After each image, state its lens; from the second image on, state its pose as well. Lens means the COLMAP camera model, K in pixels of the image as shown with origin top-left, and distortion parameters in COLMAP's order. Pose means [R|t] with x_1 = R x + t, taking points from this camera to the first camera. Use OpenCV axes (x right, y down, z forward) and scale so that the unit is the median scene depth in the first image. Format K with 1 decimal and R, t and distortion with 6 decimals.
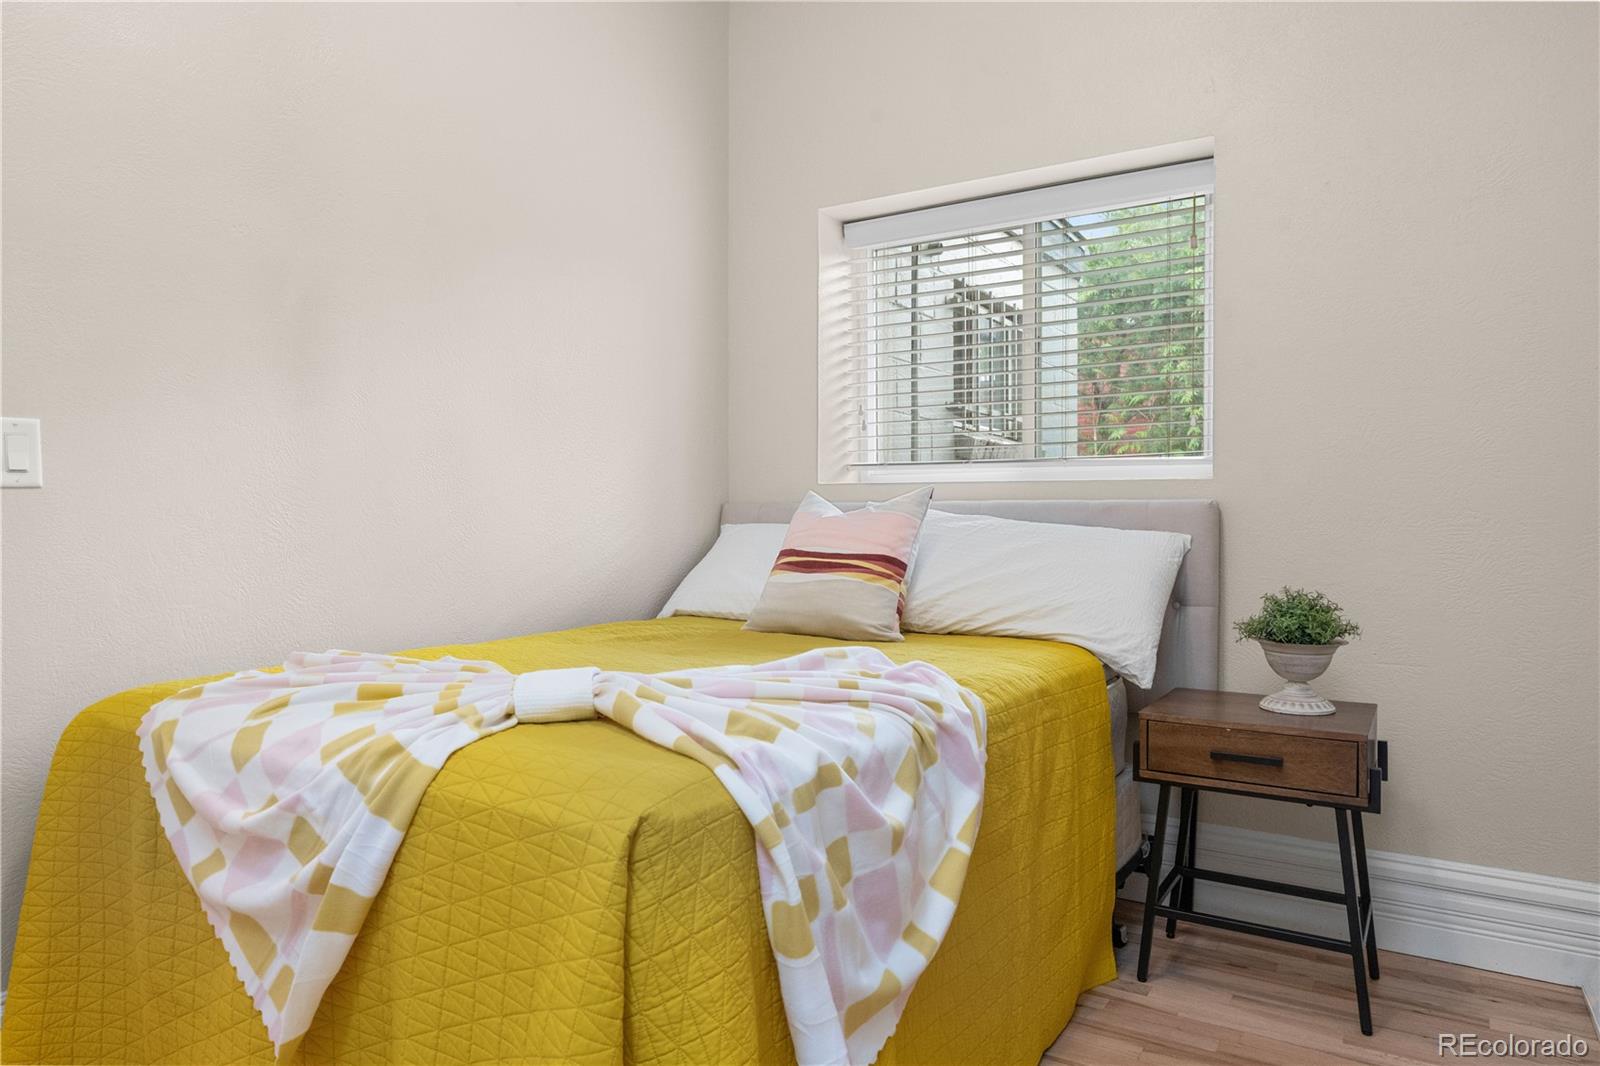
lens RADIAL K [[1037.1, 0, 800.9], [0, 1037.1, 523.5], [0, 0, 1]] dist [-0.003415, -0.000054]
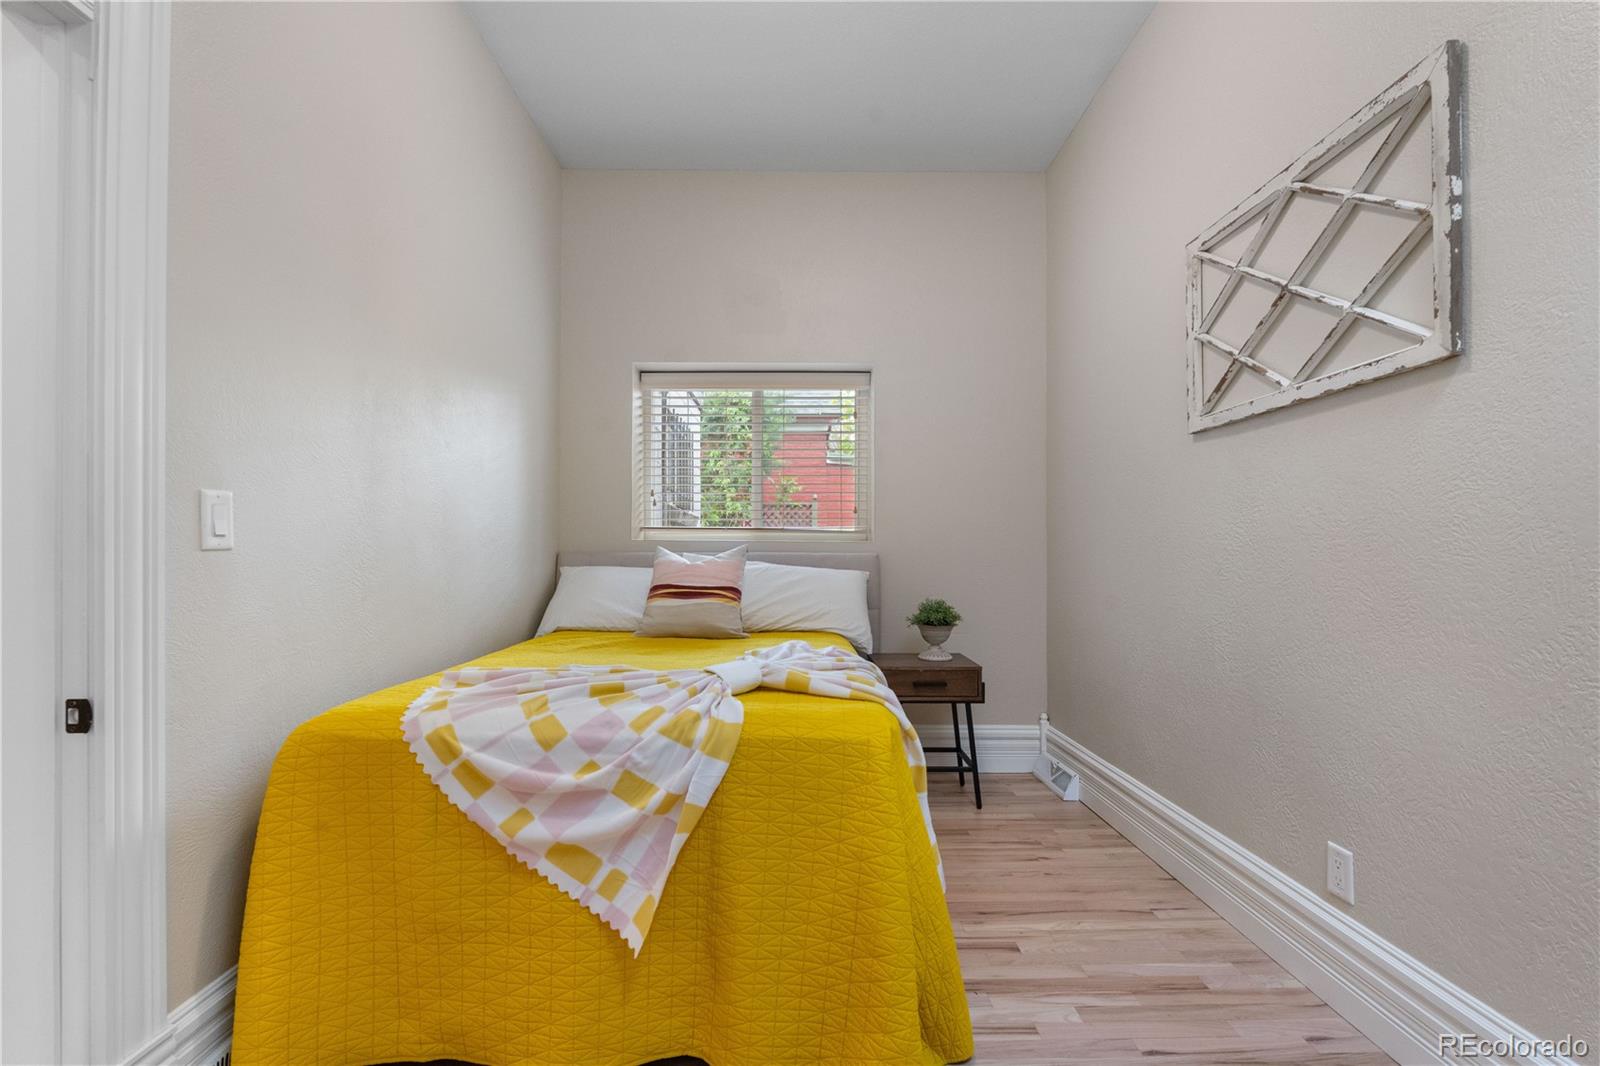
lens RADIAL K [[698.0, 0, 799.6], [0, 698.0, 550.0], [0, 0, 1]] dist [-0.004331, 0.000250]
pose [[0.844185, 0.004373, 0.536033, -0.505964], [0.000783, 0.999956, -0.009391, -0.021545], [-0.536051, 0.008347, 0.844145, -0.011849]]
